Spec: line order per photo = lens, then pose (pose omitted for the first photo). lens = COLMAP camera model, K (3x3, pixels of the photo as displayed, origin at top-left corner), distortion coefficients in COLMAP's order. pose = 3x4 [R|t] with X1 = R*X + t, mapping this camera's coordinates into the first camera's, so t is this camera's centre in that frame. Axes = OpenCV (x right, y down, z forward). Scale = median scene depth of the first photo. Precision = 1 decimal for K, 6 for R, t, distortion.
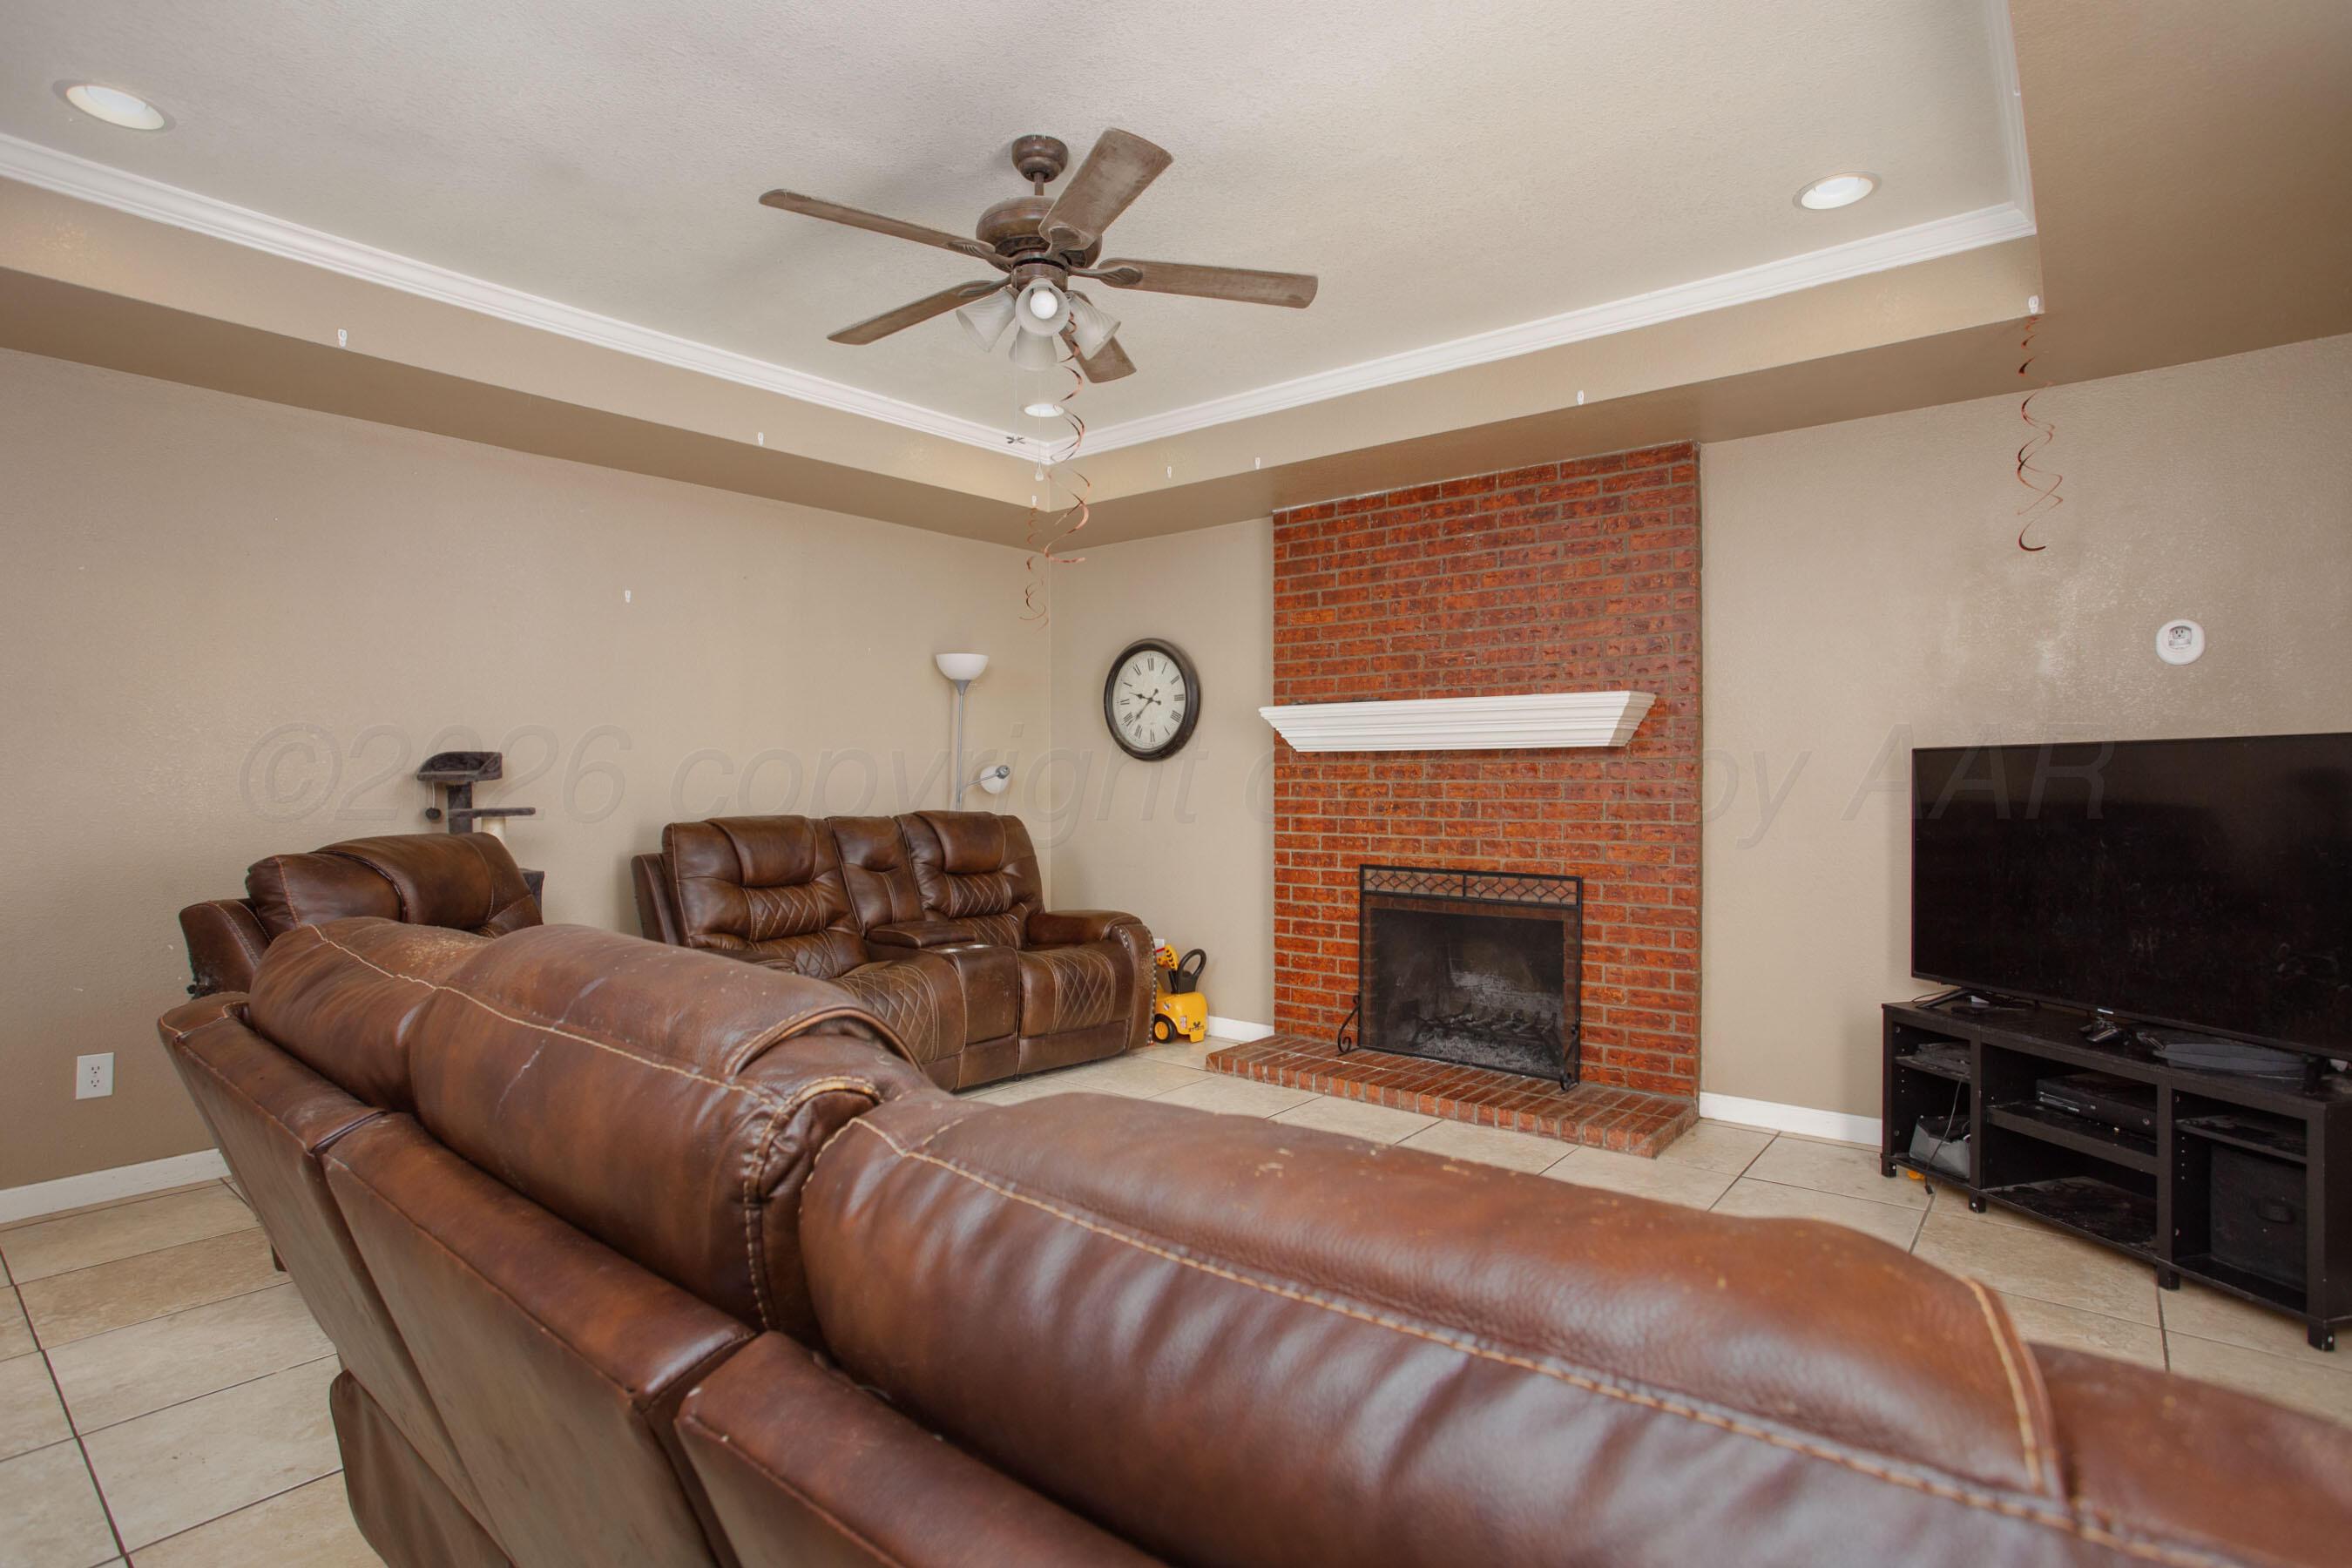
lens RADIAL K [[1163.5, 0, 1176.0], [0, 1163.5, 784.0], [0, 0, 1]] dist [-0.062282, 0.022704]
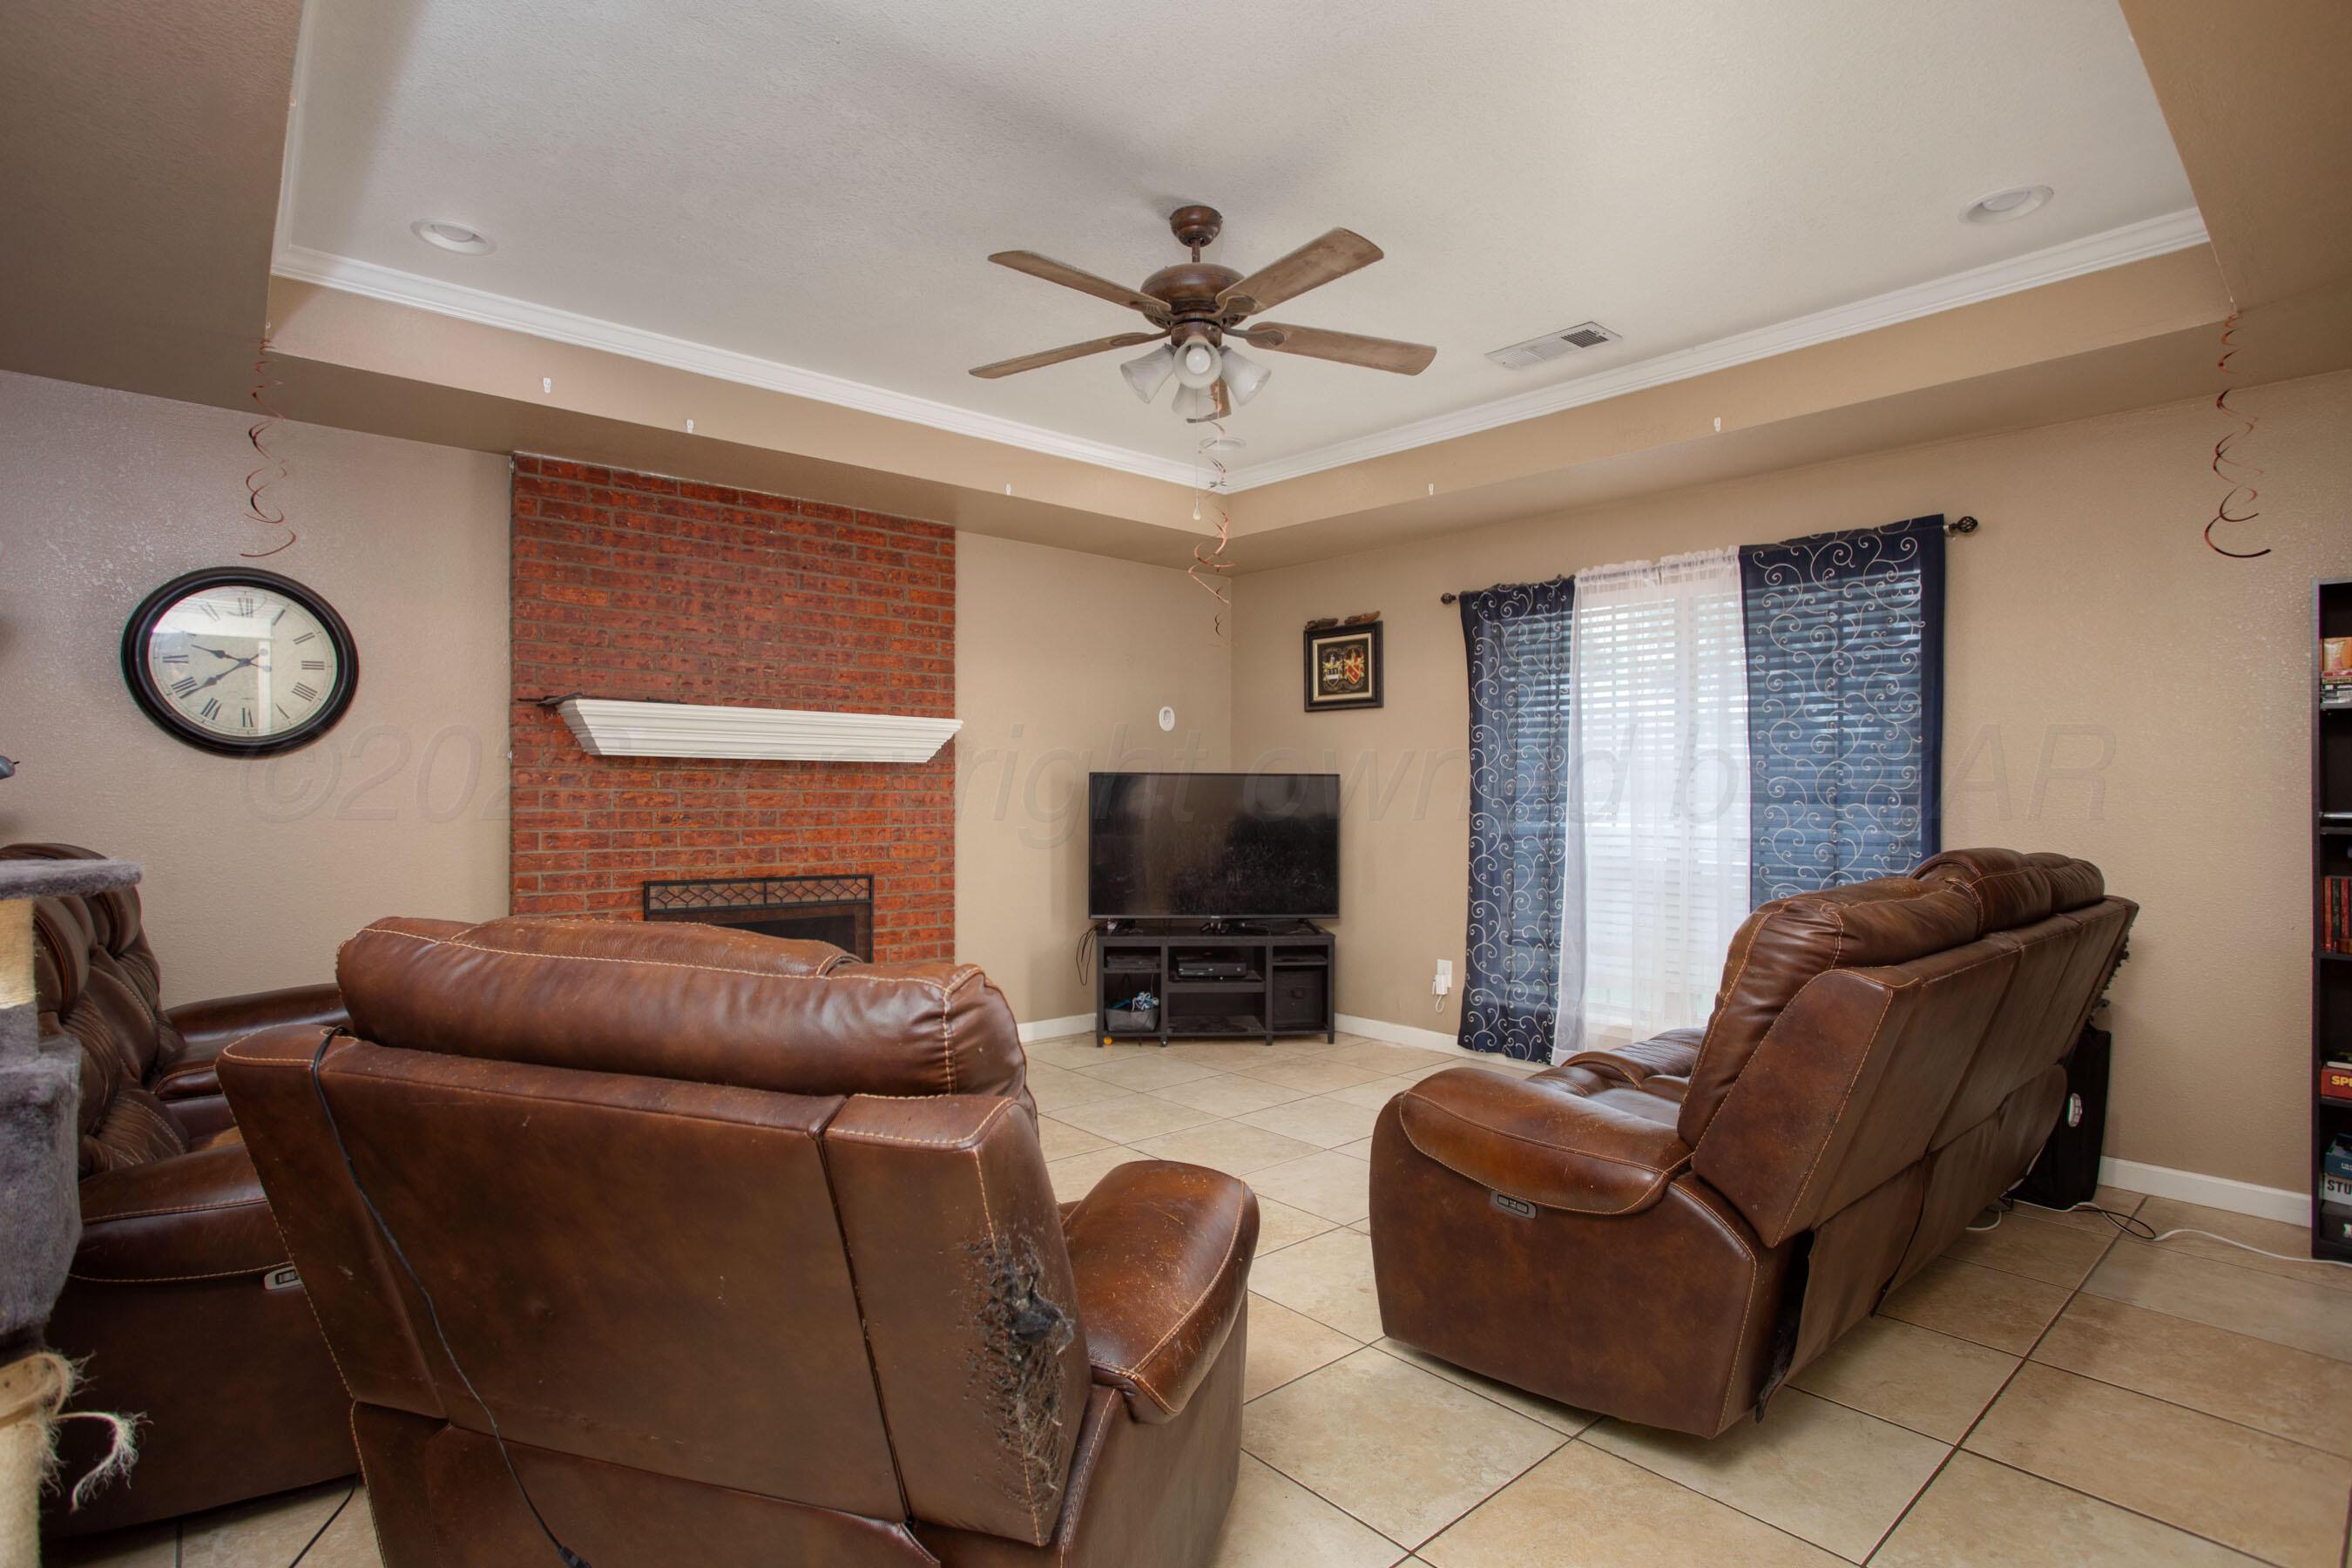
lens RADIAL K [[1163.5, 0, 1176.0], [0, 1163.5, 784.0], [0, 0, 1]] dist [-0.062282, 0.022704]
pose [[0.174393, 0.012449, 0.984597, -0.708175], [-0.001823, 0.999922, -0.012320, 0.003993], [-0.984674, 0.000353, 0.174402, 0.480695]]
